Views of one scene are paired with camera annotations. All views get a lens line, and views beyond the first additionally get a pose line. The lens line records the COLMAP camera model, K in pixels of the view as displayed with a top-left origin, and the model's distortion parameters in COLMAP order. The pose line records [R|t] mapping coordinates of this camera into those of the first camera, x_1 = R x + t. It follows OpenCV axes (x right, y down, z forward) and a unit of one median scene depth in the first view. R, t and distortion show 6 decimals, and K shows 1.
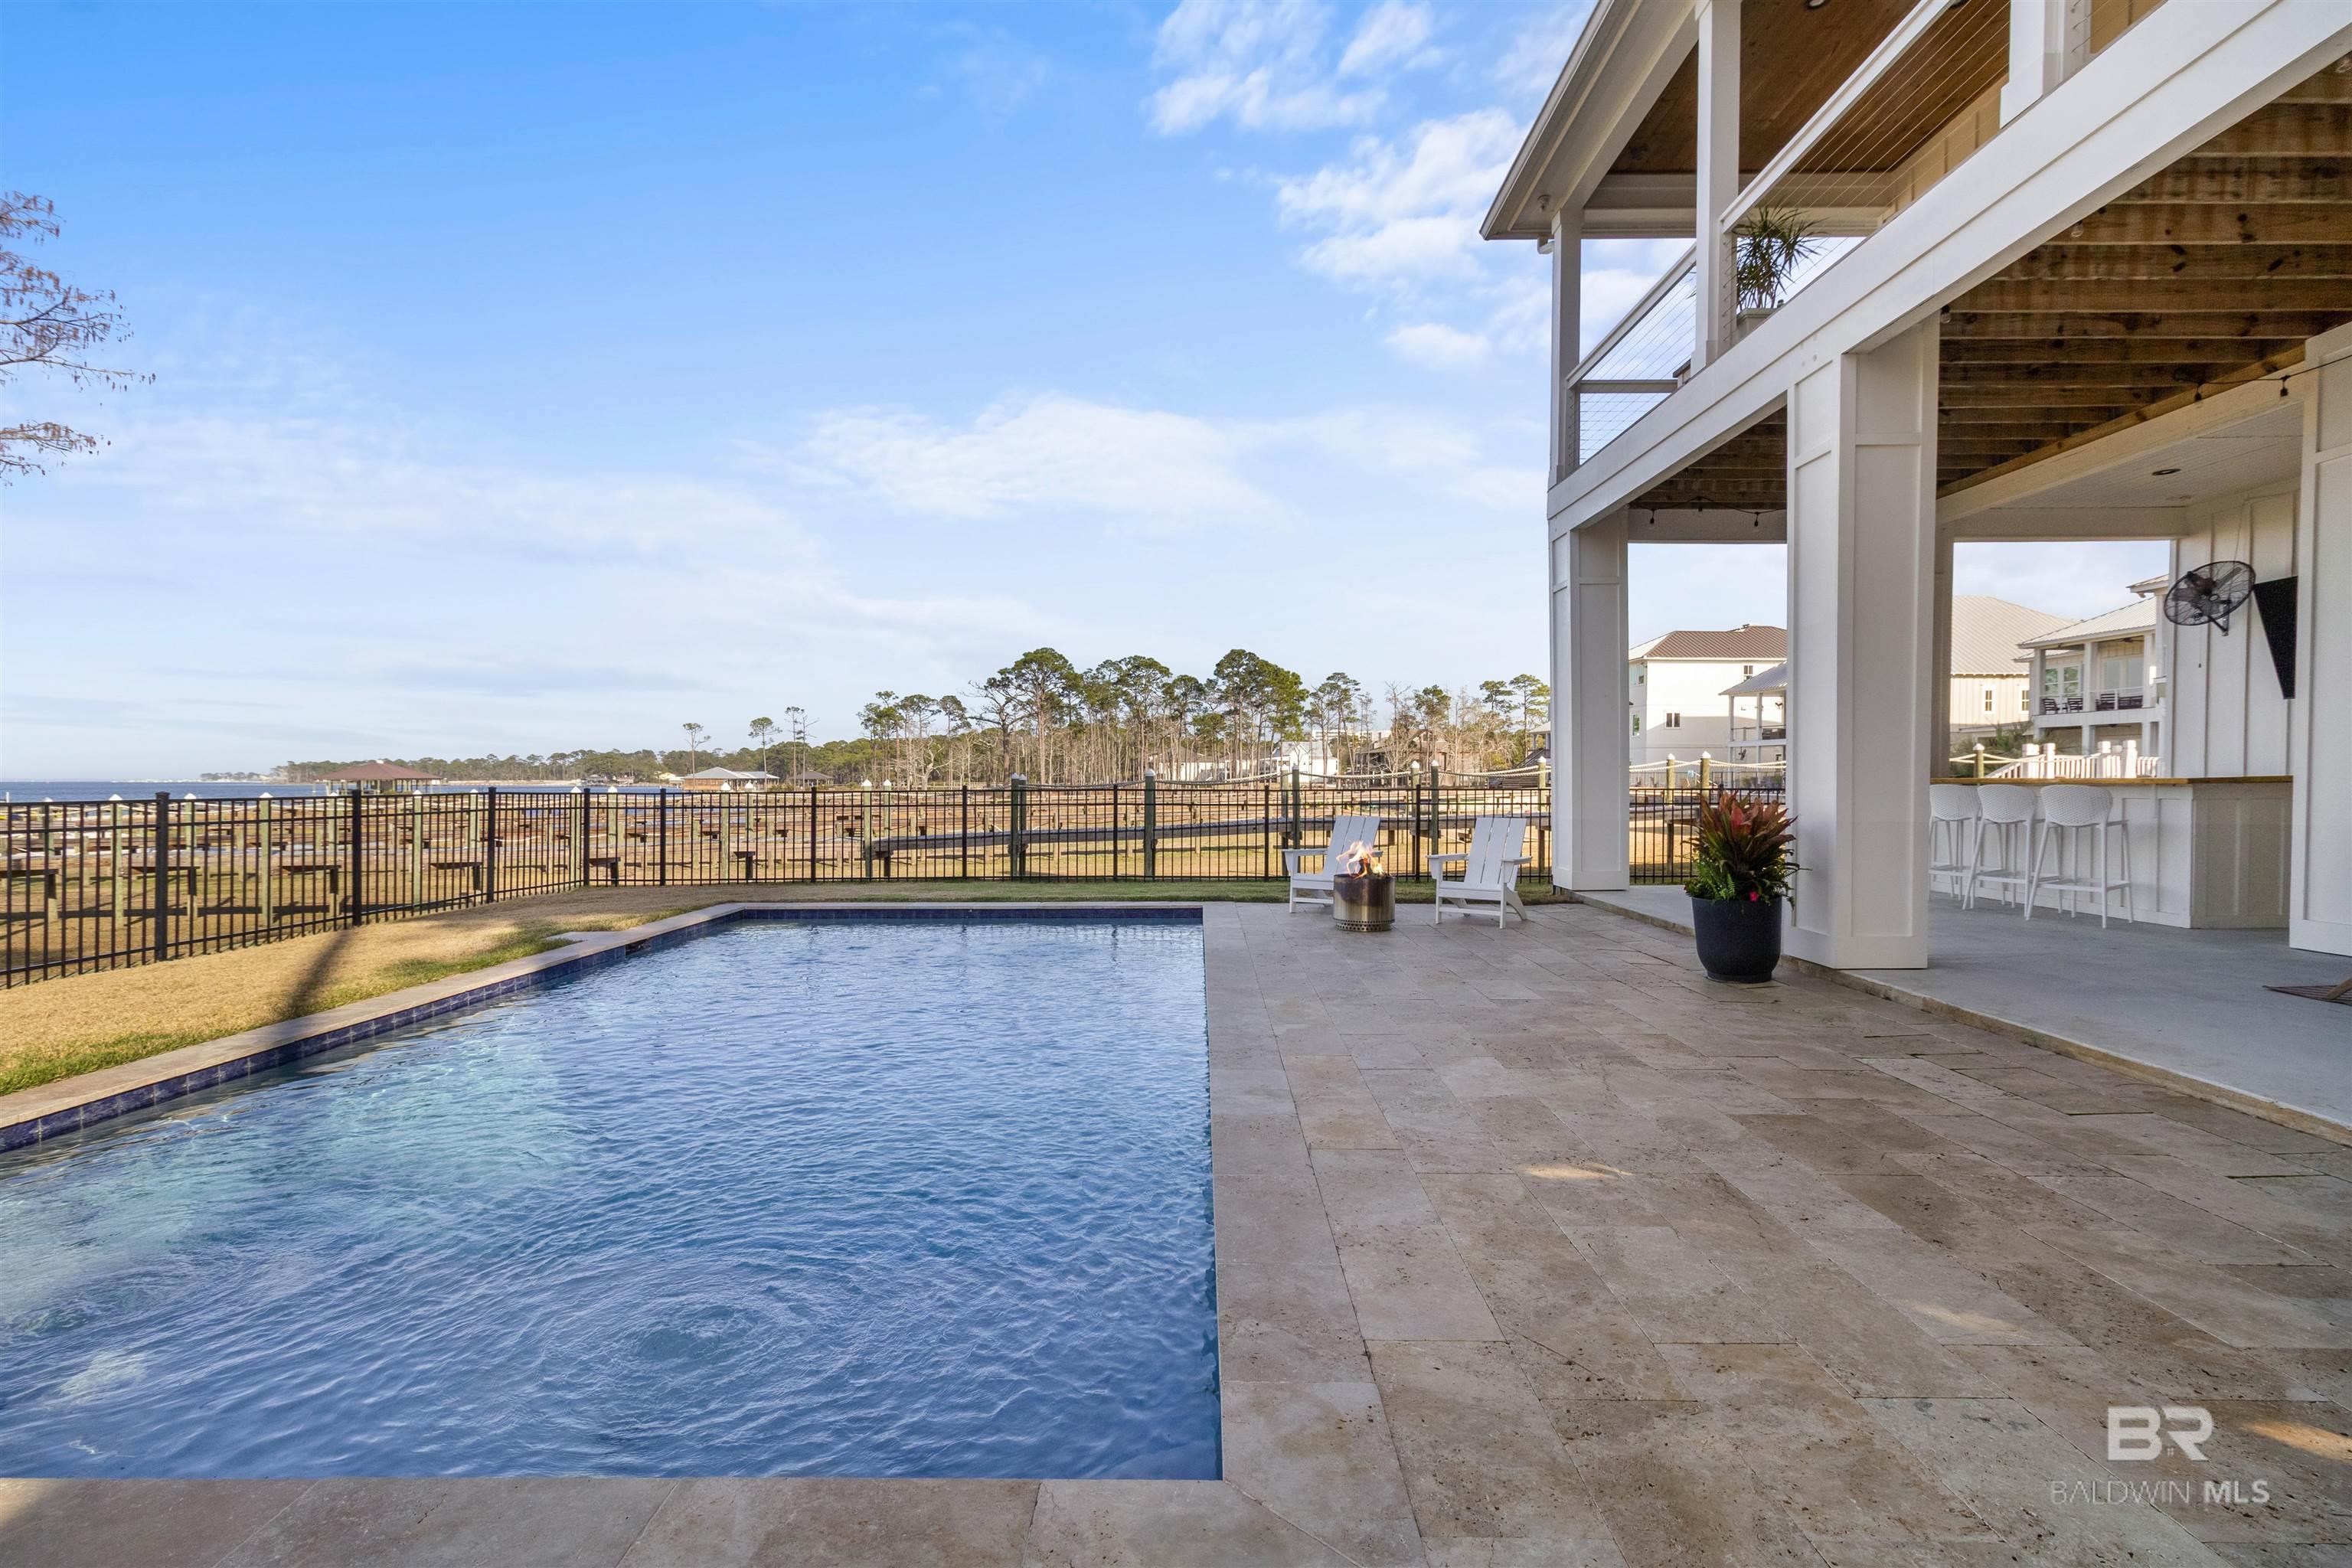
lens RADIAL K [[1152.9, 0, 1192.4], [0, 1152.9, 787.8], [0, 0, 1]] dist [0.038935, 0.000154]
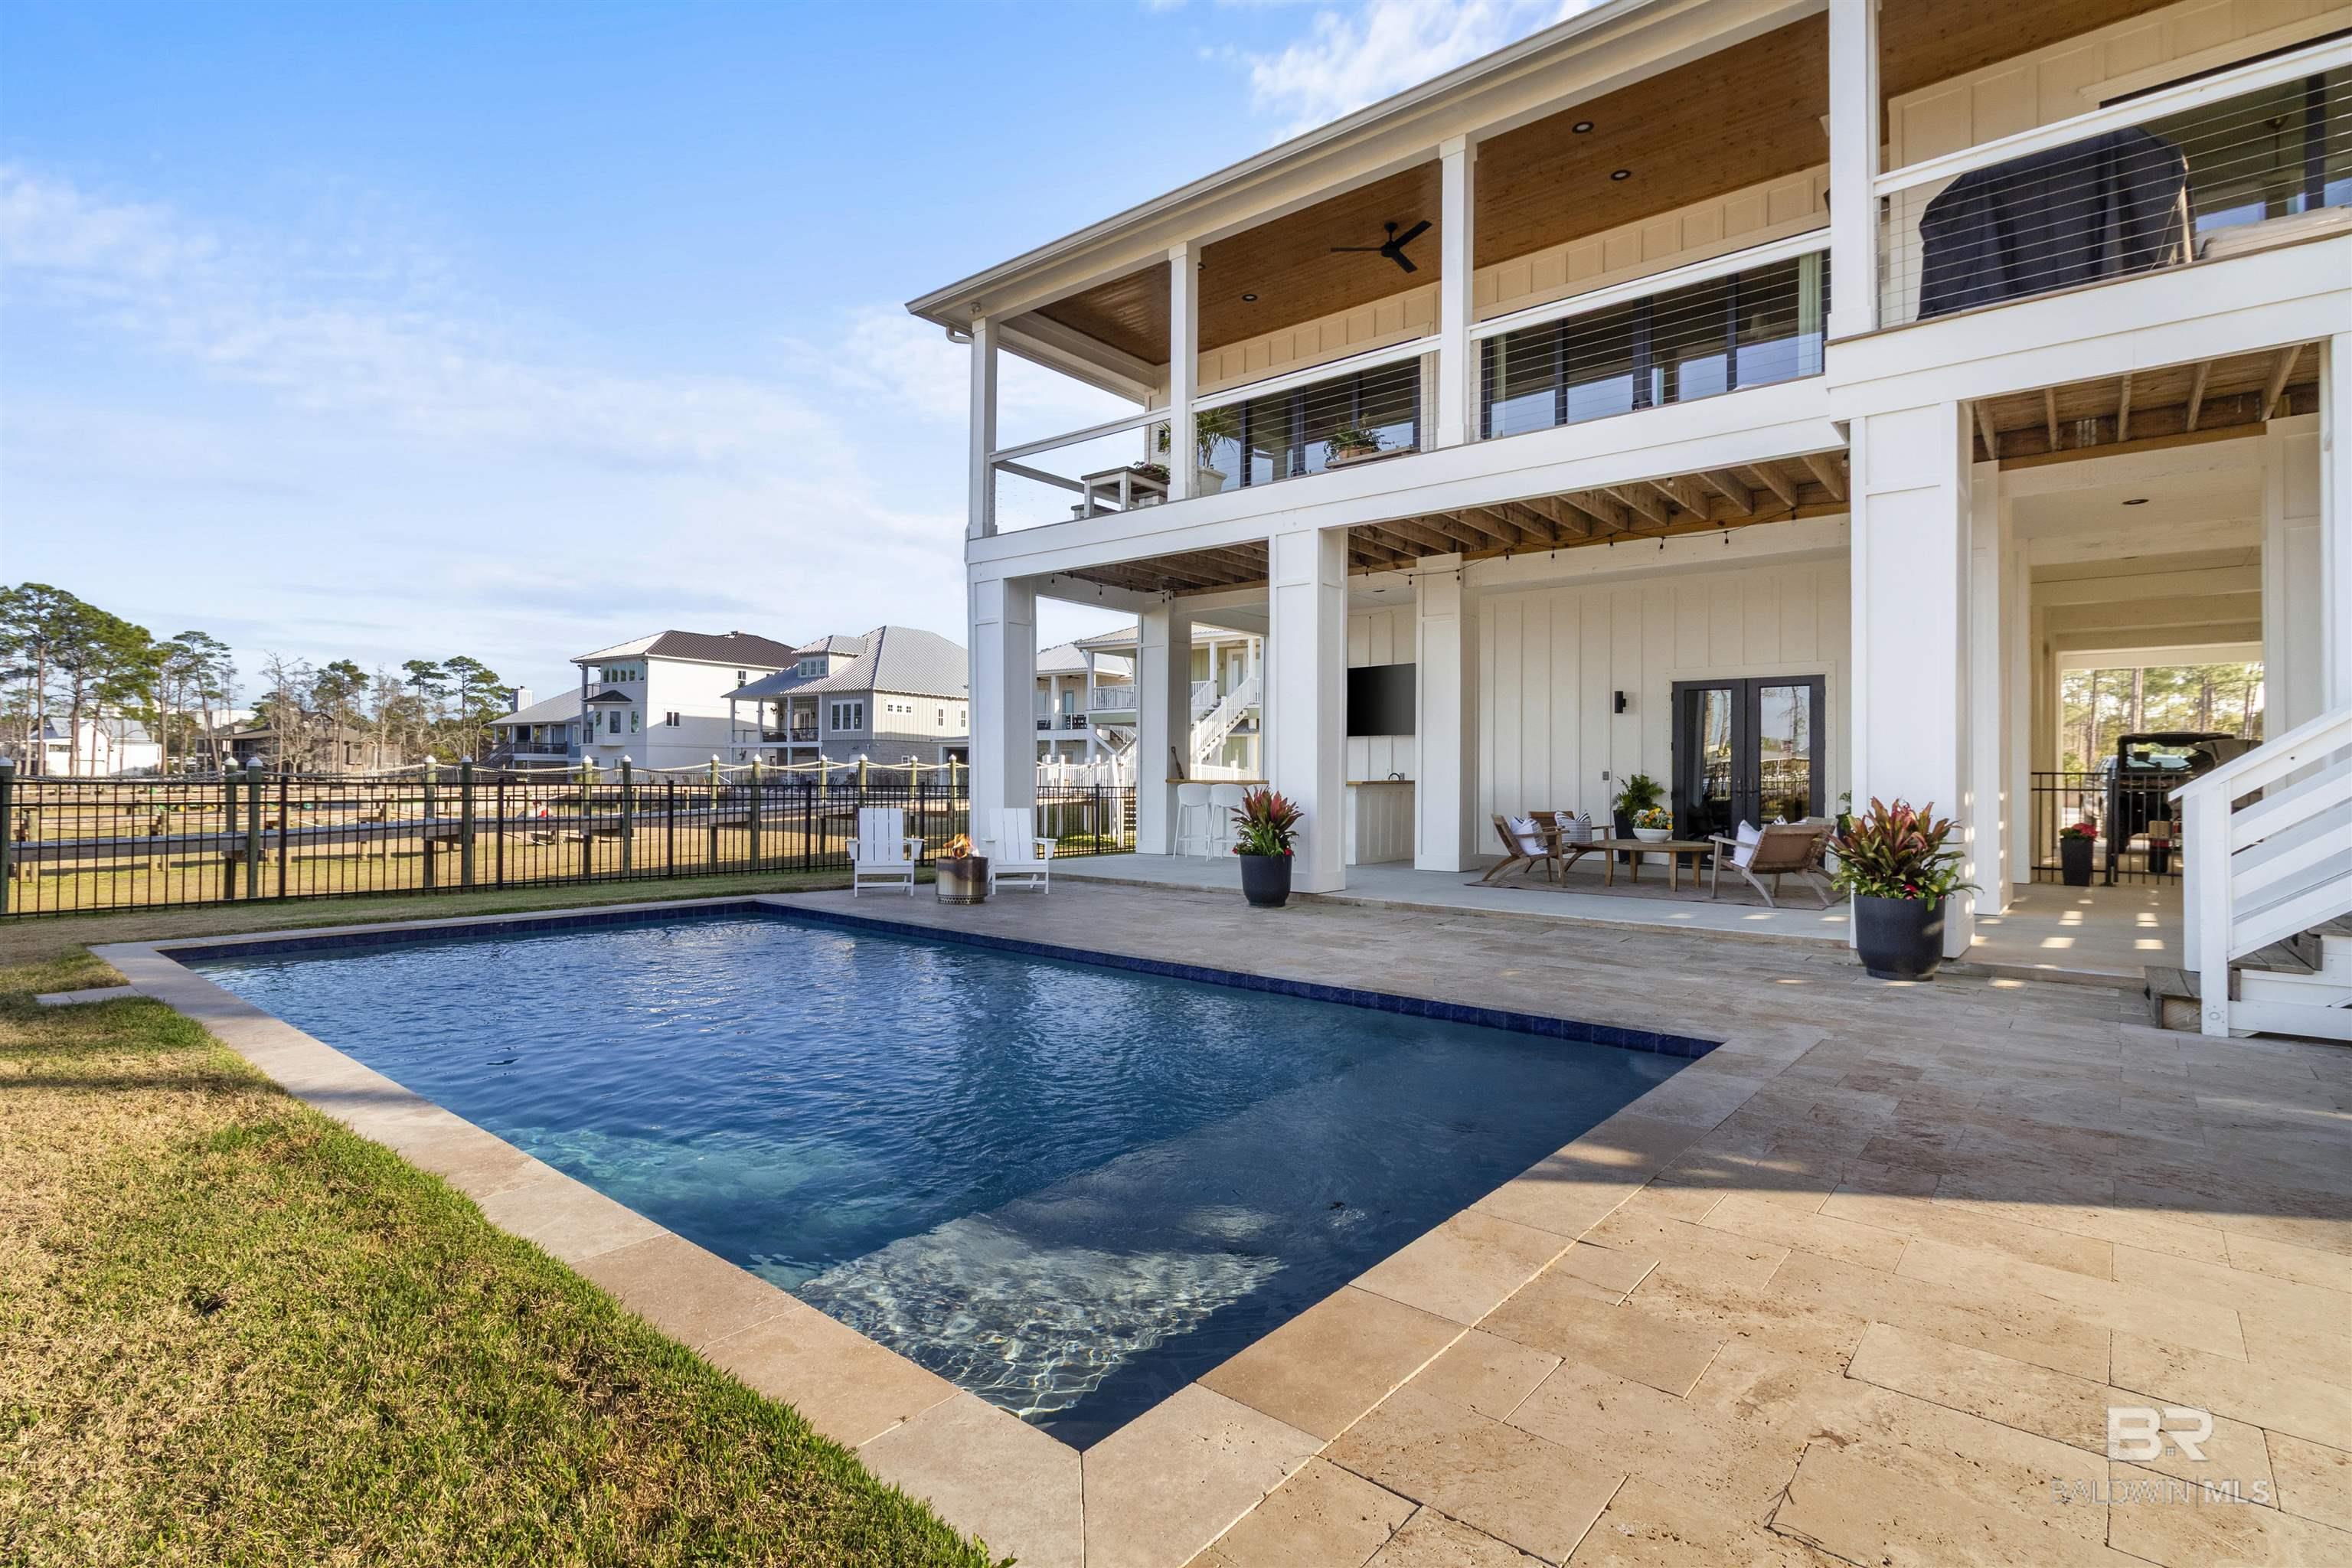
lens RADIAL K [[1152.9, 0, 1192.4], [0, 1152.9, 787.8], [0, 0, 1]] dist [0.038935, 0.000154]
pose [[0.646378, 0.004256, 0.763006, -0.117482], [-0.004827, 0.999987, -0.001489, 0.000965], [-0.763002, -0.002721, 0.646390, 0.009152]]
